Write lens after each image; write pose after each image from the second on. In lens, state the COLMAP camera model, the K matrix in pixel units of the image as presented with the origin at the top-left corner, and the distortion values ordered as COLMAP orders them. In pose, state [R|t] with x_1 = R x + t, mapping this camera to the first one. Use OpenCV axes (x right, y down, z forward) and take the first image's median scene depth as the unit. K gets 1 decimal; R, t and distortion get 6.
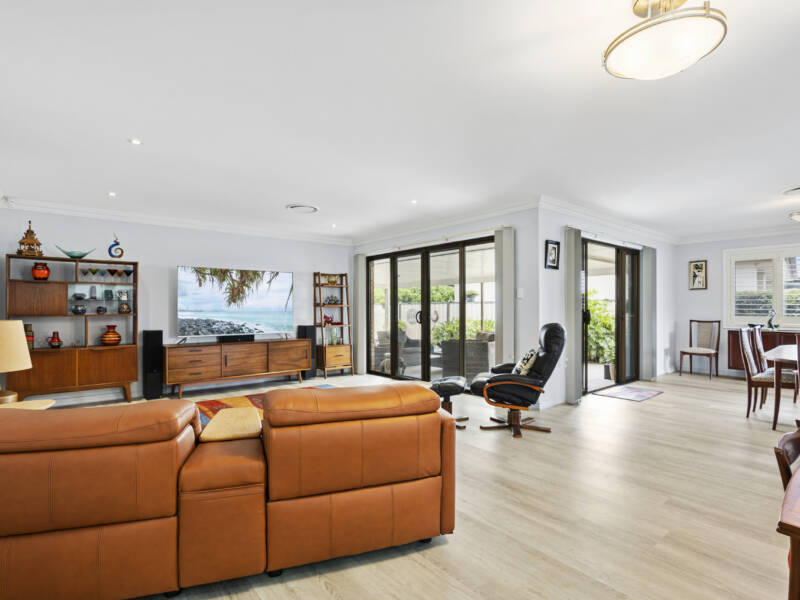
lens RADIAL K [[417.3, 0, 383.6], [0, 417.3, 309.2], [0, 0, 1]] dist [-0.014043, 0.002126]
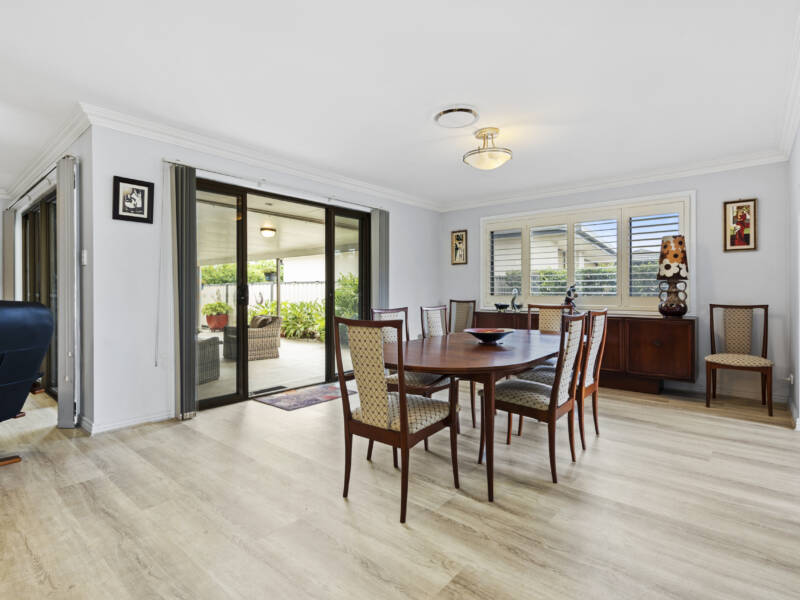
lens RADIAL K [[417.3, 0, 385.9], [0, 417.3, 285.0], [0, 0, 1]] dist [-0.014043, 0.002126]
pose [[0.985418, 0.005625, 0.170056, 0.555643], [-0.002197, 0.999791, -0.020341, 0.015295], [-0.170135, 0.019670, 0.985224, 0.215338]]
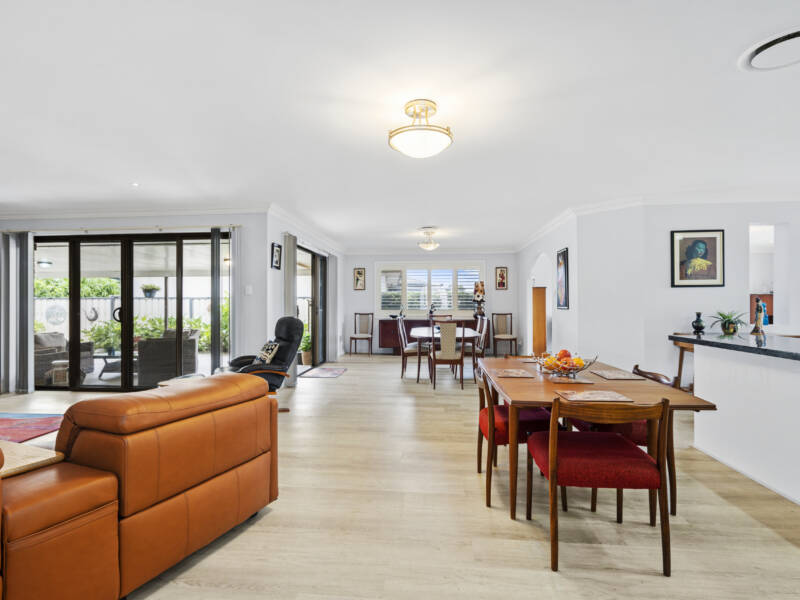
lens RADIAL K [[417.3, 0, 393.6], [0, 417.3, 300.8], [0, 0, 1]] dist [-0.014043, 0.002126]
pose [[0.697985, 0.004990, 0.716095, -0.145049], [0.003313, 0.999943, -0.010197, 0.001344], [-0.716105, 0.009490, 0.697928, -0.012082]]
